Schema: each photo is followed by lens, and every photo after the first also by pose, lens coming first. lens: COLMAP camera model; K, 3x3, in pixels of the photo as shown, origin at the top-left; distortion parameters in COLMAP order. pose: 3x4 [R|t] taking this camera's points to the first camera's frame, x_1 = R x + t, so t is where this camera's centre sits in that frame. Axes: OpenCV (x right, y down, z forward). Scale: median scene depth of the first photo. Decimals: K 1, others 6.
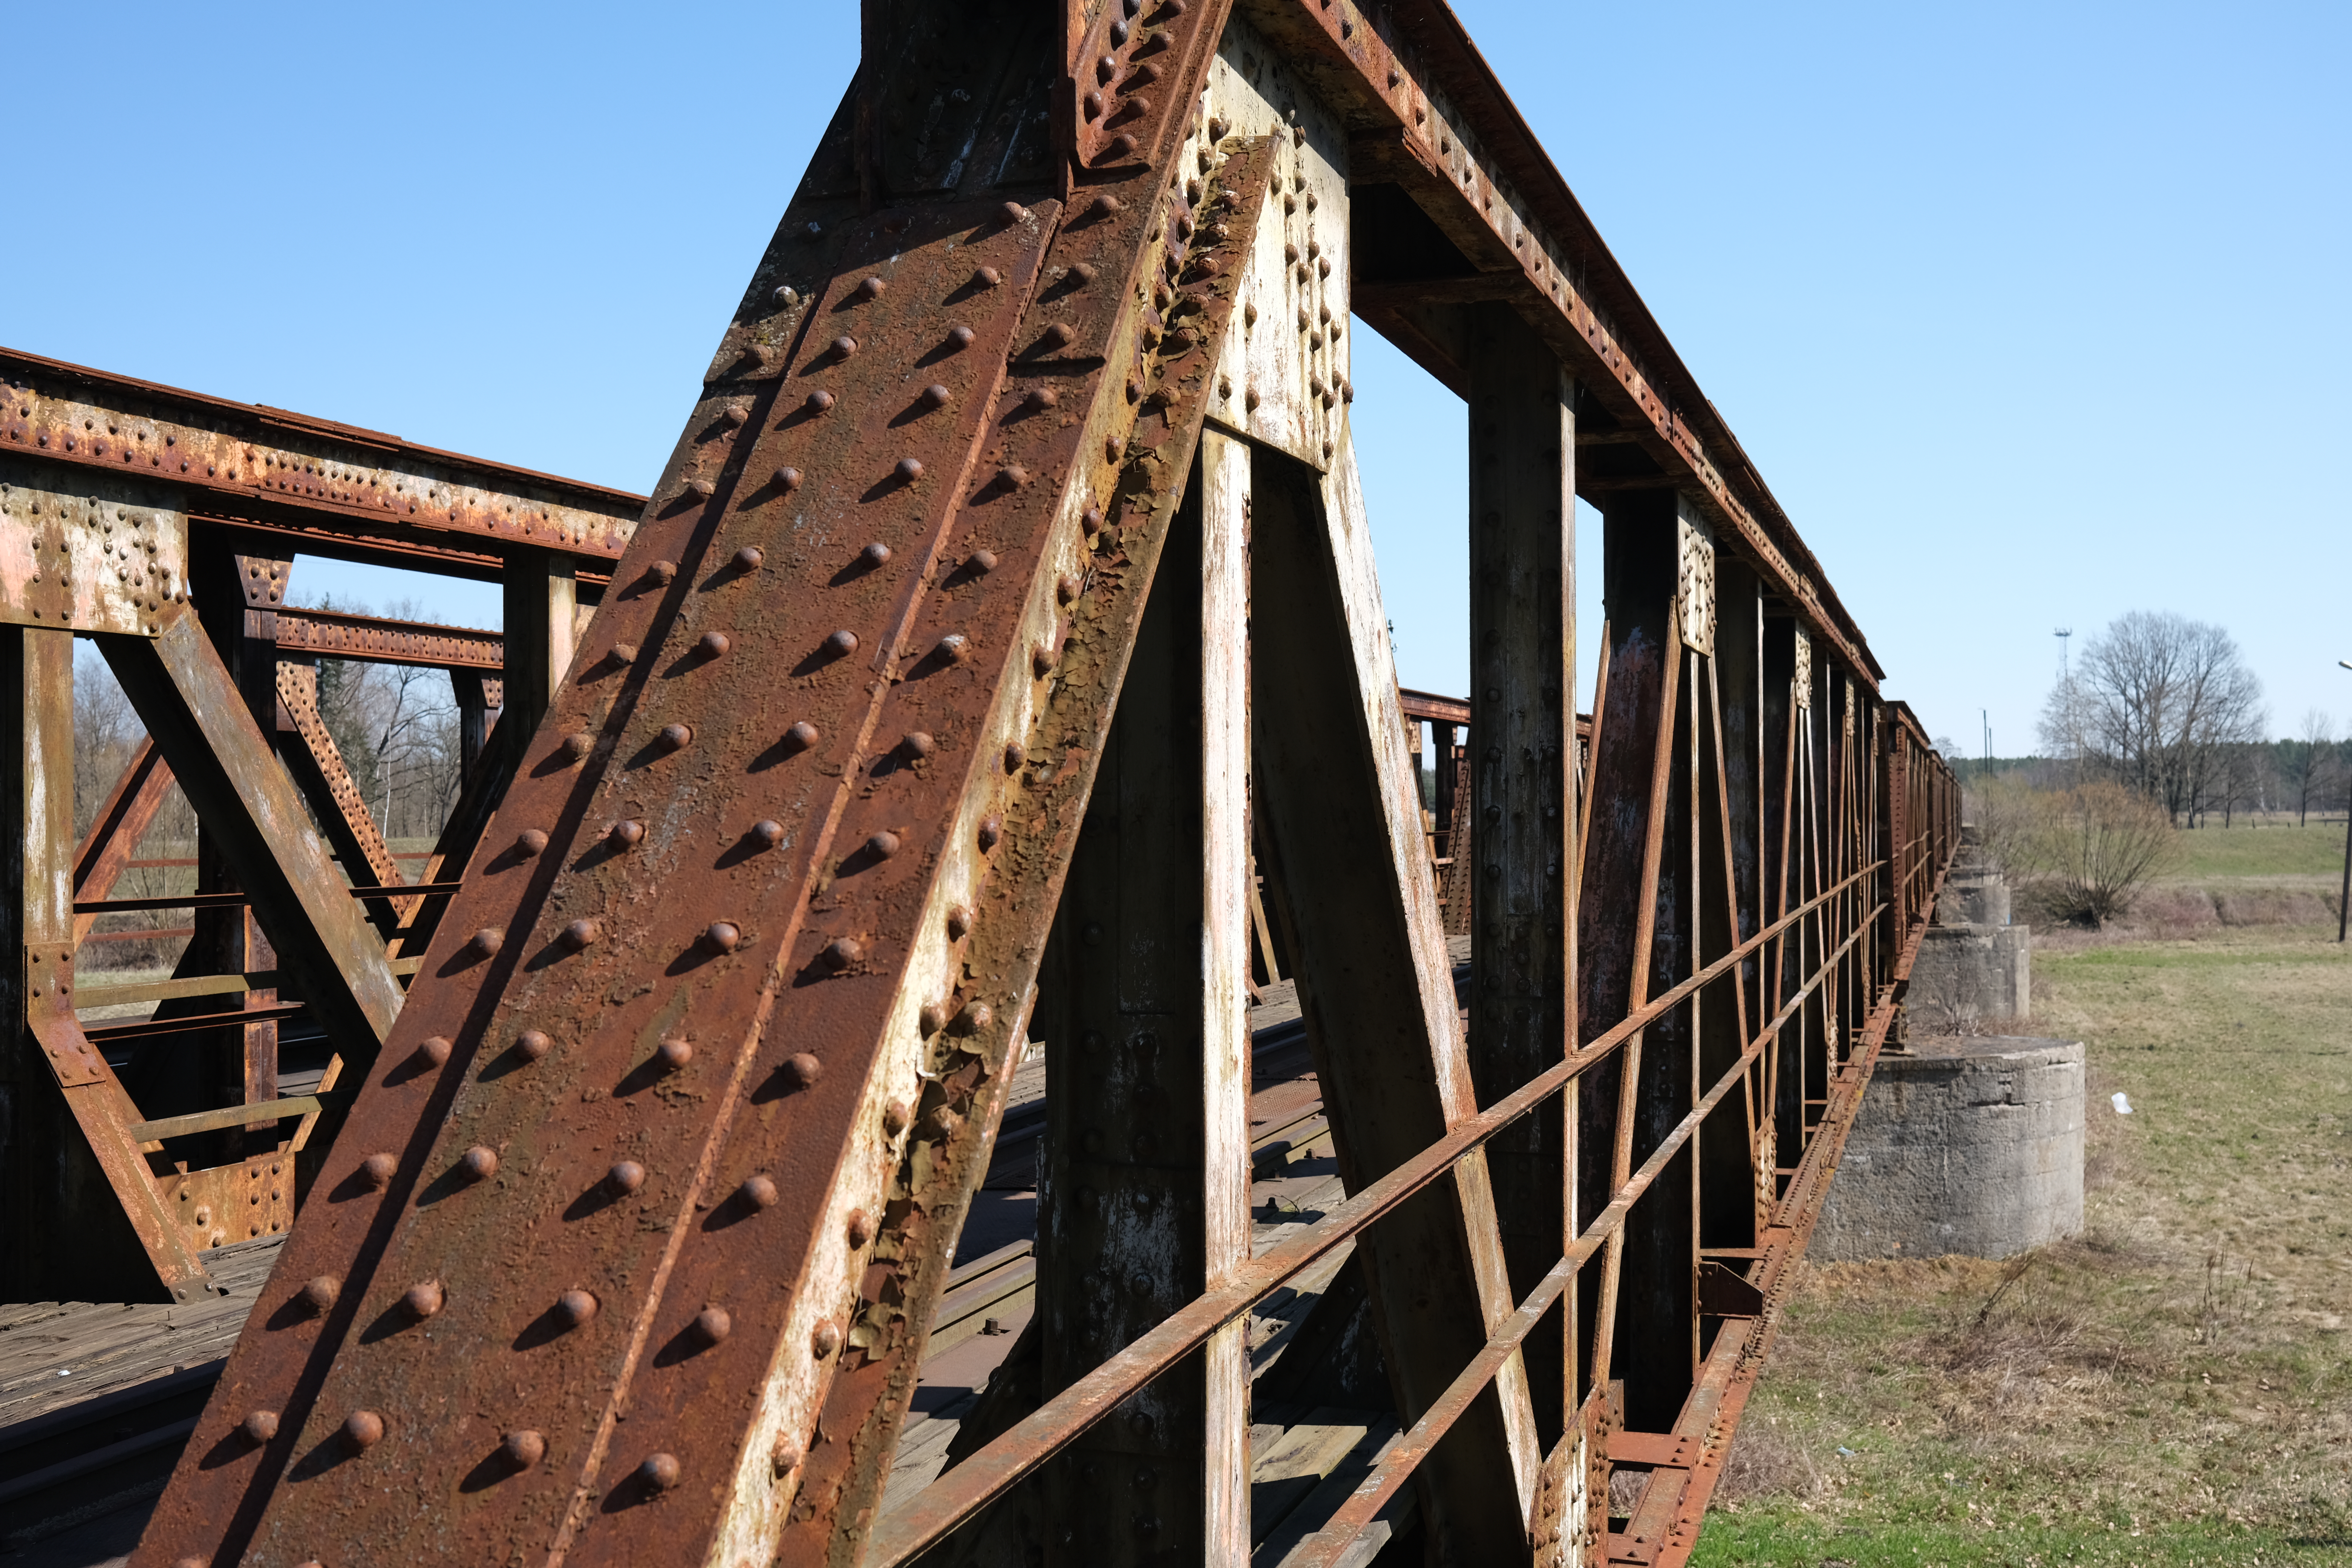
lens RADIAL K [[2423.8, 0, 1176.0], [0, 2423.8, 784.0], [0, 0, 1]] dist [-0.055158, 0.170821]
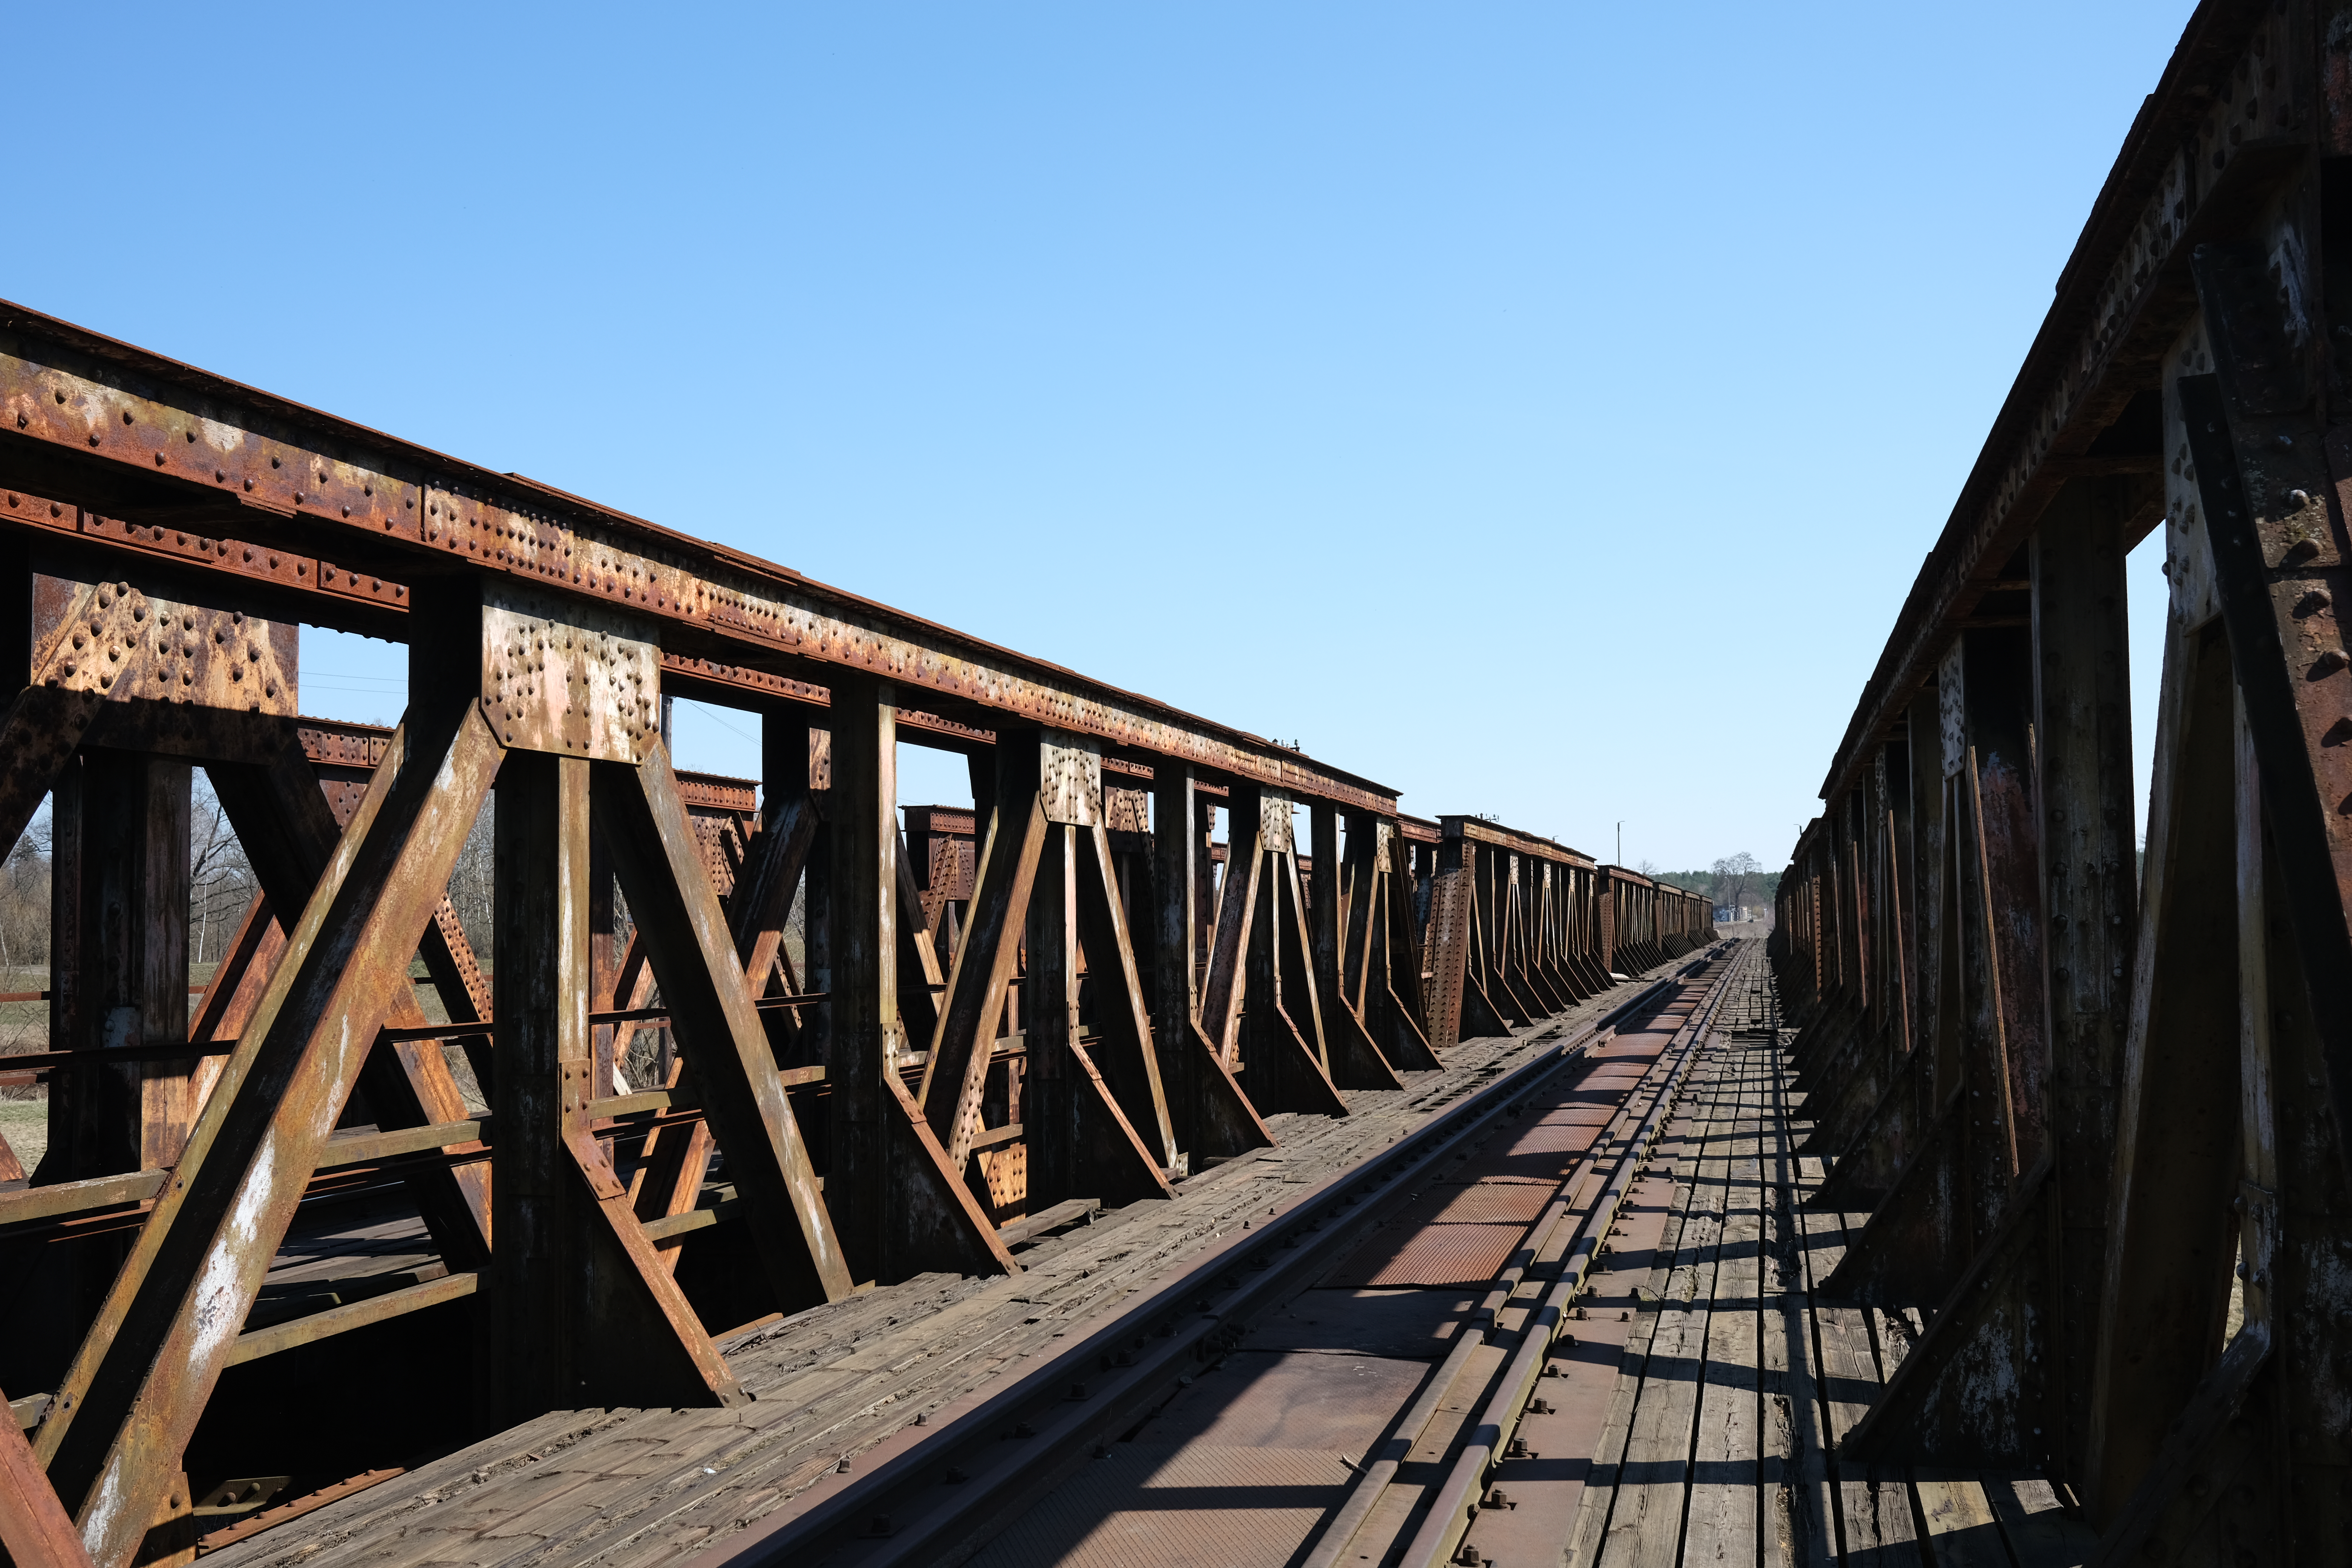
lens RADIAL K [[2423.8, 0, 1176.0], [0, 2423.8, 784.0], [0, 0, 1]] dist [-0.055158, 0.170821]
pose [[0.996364, -0.003249, 0.085136, -0.297196], [0.007431, 0.998779, -0.048844, -0.000017], [-0.084873, 0.049299, 0.995171, -0.060025]]
